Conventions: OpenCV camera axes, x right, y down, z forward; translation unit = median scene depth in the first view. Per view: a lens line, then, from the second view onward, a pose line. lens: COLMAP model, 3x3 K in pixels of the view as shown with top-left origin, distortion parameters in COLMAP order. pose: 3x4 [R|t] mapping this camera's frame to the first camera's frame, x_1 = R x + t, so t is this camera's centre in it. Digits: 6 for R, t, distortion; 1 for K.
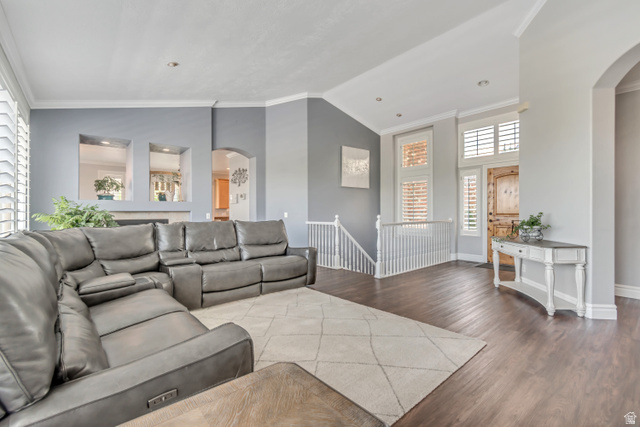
lens RADIAL K [[288.2, 0, 318.6], [0, 288.2, 212.8], [0, 0, 1]] dist [-0.001637, 0.000080]
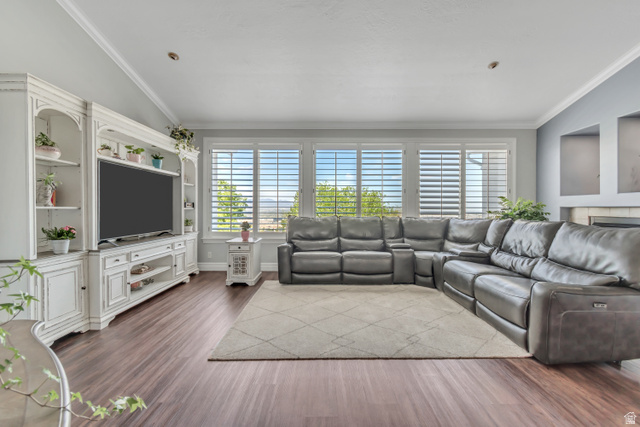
lens RADIAL K [[288.2, 0, 319.4], [0, 288.2, 212.1], [0, 0, 1]] dist [-0.001637, 0.000080]
pose [[-0.656455, 0.014346, -0.754229, 0.839899], [0.002250, 0.999852, 0.017061, -0.009107], [0.754362, 0.009503, -0.656390, 1.512782]]
